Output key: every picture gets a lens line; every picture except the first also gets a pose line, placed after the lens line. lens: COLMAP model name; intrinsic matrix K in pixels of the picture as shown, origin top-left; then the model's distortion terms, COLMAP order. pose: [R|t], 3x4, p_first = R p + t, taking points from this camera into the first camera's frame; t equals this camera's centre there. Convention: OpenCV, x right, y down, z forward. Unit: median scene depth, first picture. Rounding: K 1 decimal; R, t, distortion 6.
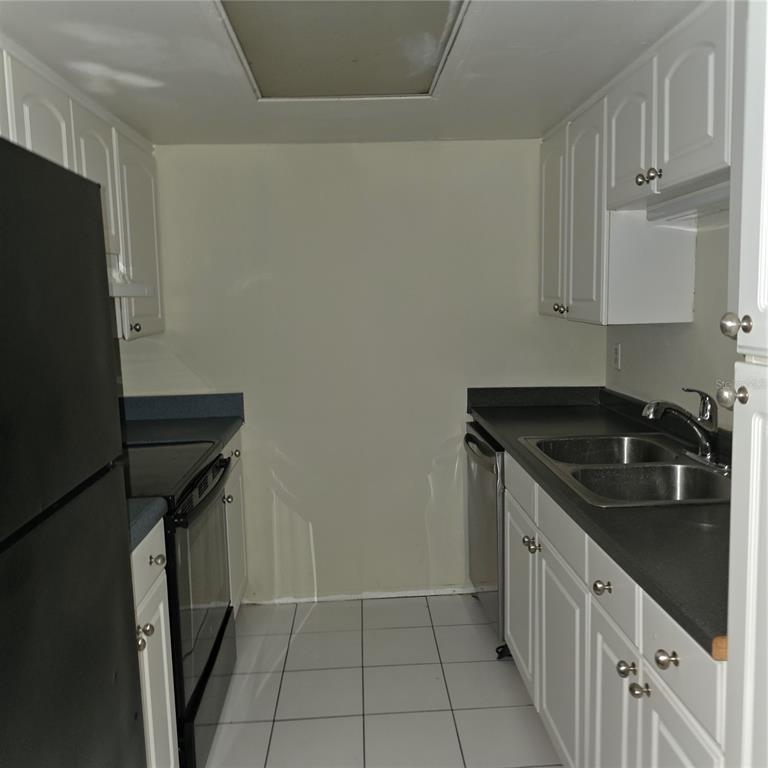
lens RADIAL K [[687.9, 0, 384.0], [0, 687.9, 384.0], [0, 0, 1]] dist [0.000476, -0.007357]
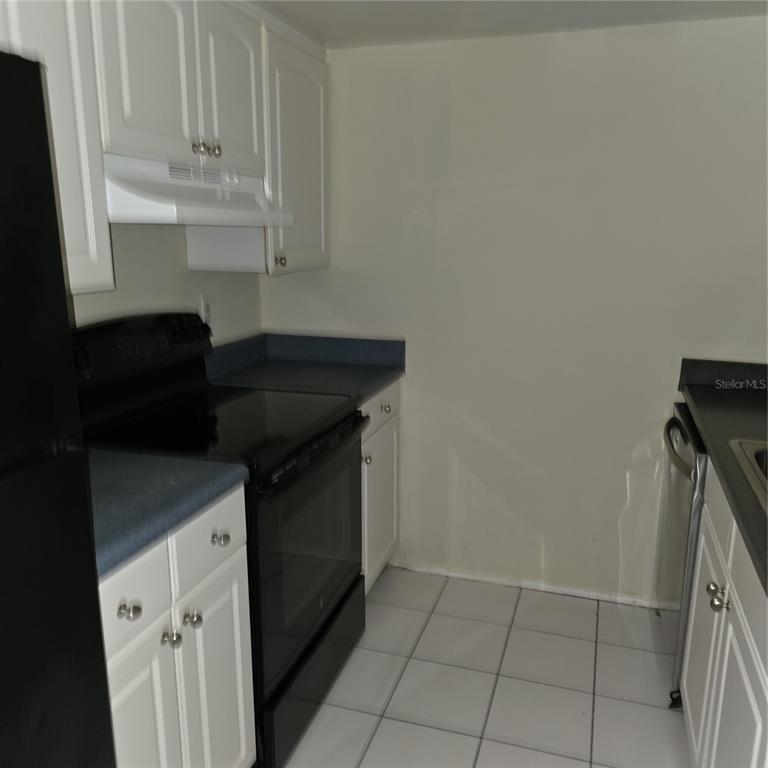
lens RADIAL K [[668.2, 0, 383.8], [0, 668.2, 404.6], [0, 0, 1]] dist [-0.001256, -0.000875]
pose [[0.932697, 0.116515, -0.341322, 0.083709], [-0.071756, 0.987408, 0.140985, -0.028961], [0.353451, -0.107004, 0.929313, 0.206759]]
